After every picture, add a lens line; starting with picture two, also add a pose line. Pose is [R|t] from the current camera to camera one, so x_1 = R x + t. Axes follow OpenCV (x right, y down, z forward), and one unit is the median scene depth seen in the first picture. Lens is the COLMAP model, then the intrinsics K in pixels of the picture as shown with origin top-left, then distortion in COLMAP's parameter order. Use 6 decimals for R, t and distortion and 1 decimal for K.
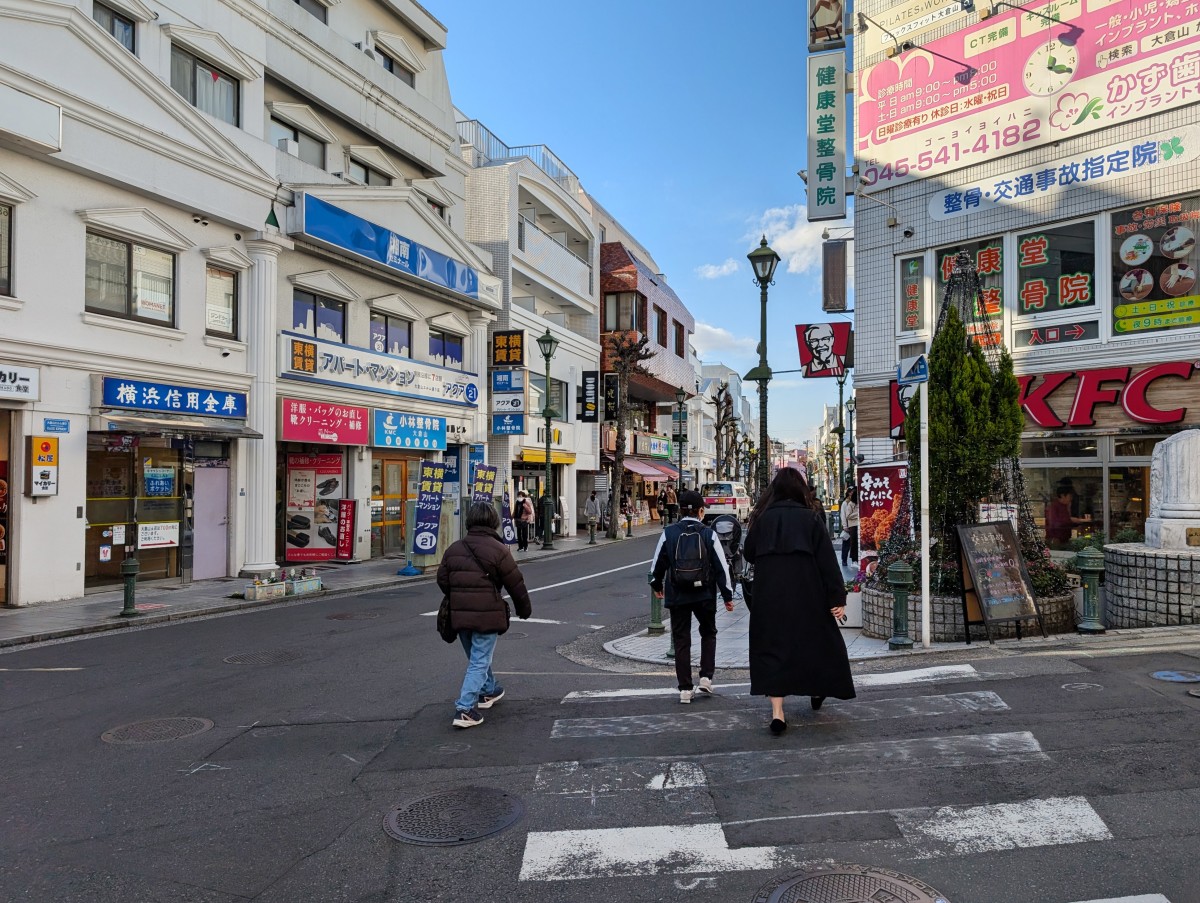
lens RADIAL K [[934.8, 0, 600.0], [0, 934.8, 451.5], [0, 0, 1]] dist [0.037417, -0.004517]
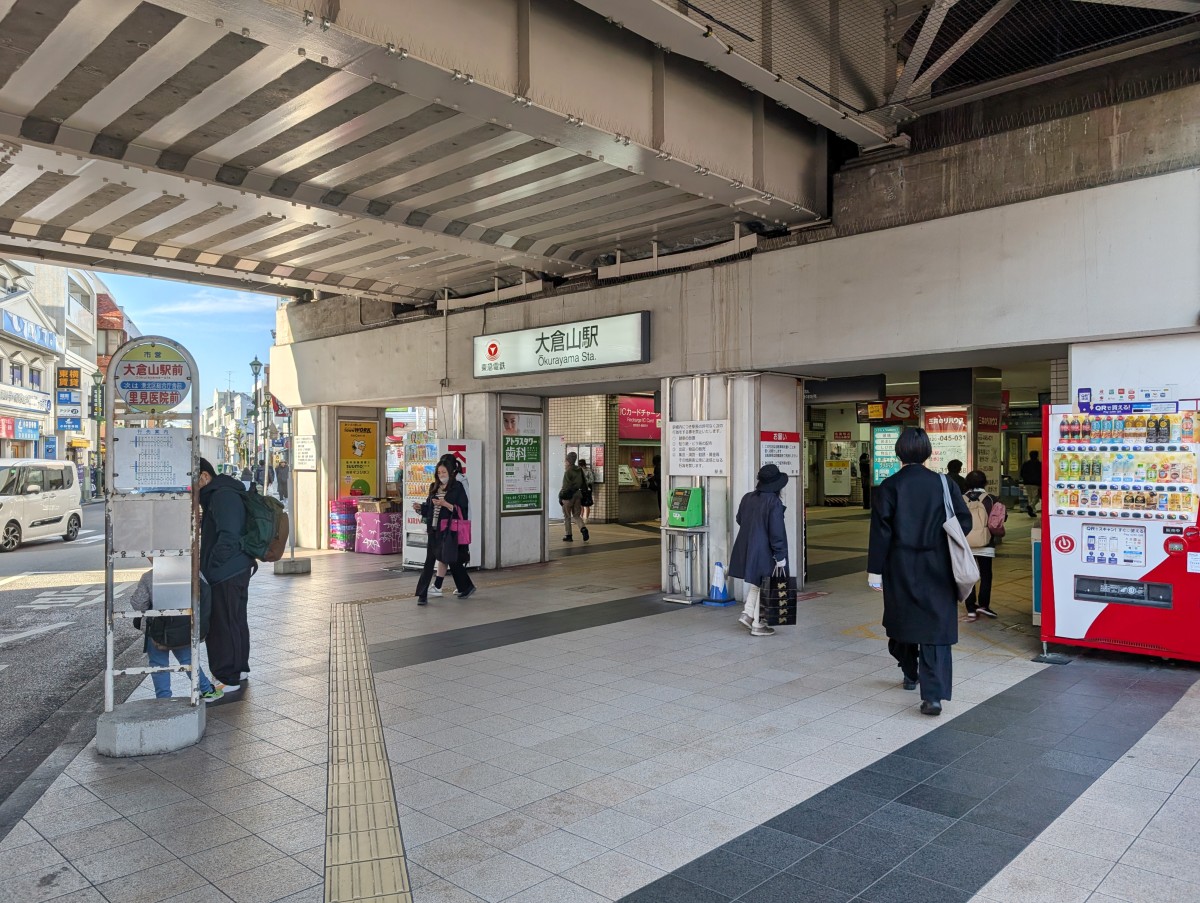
lens RADIAL K [[880.6, 0, 600.0], [0, 880.6, 451.5], [0, 0, 1]] dist [0.011250, 0.002299]
pose [[0.787566, 0.002278, 0.616226, -0.324498], [-0.017935, 0.999654, 0.019226, -0.027537], [-0.615969, -0.026194, 0.787335, -0.820796]]
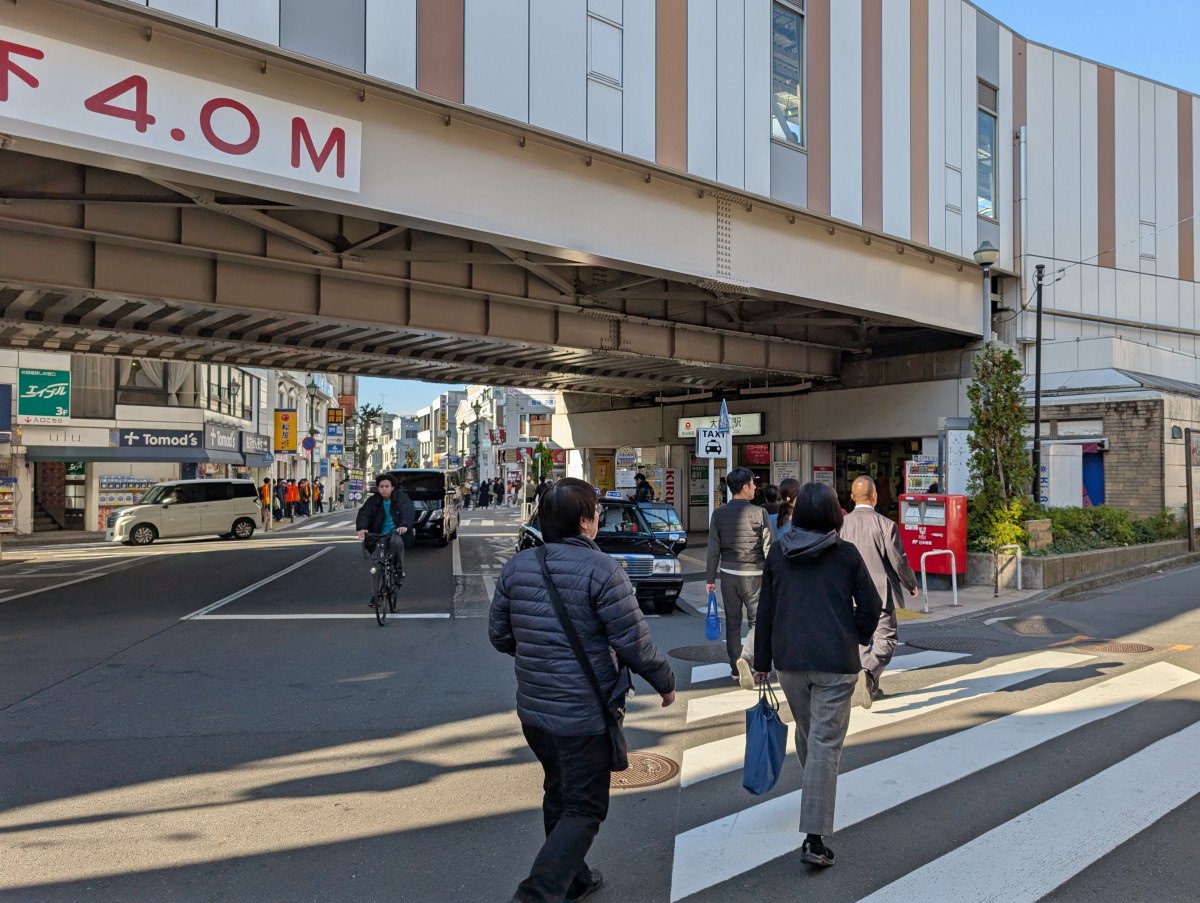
lens RADIAL K [[934.8, 0, 600.0], [0, 934.8, 451.5], [0, 0, 1]] dist [0.037417, -0.004517]
pose [[0.855606, 0.010807, 0.517514, -0.727970], [-0.016390, 0.999846, 0.006217, -0.049039], [-0.517368, -0.013801, 0.855652, -1.283255]]
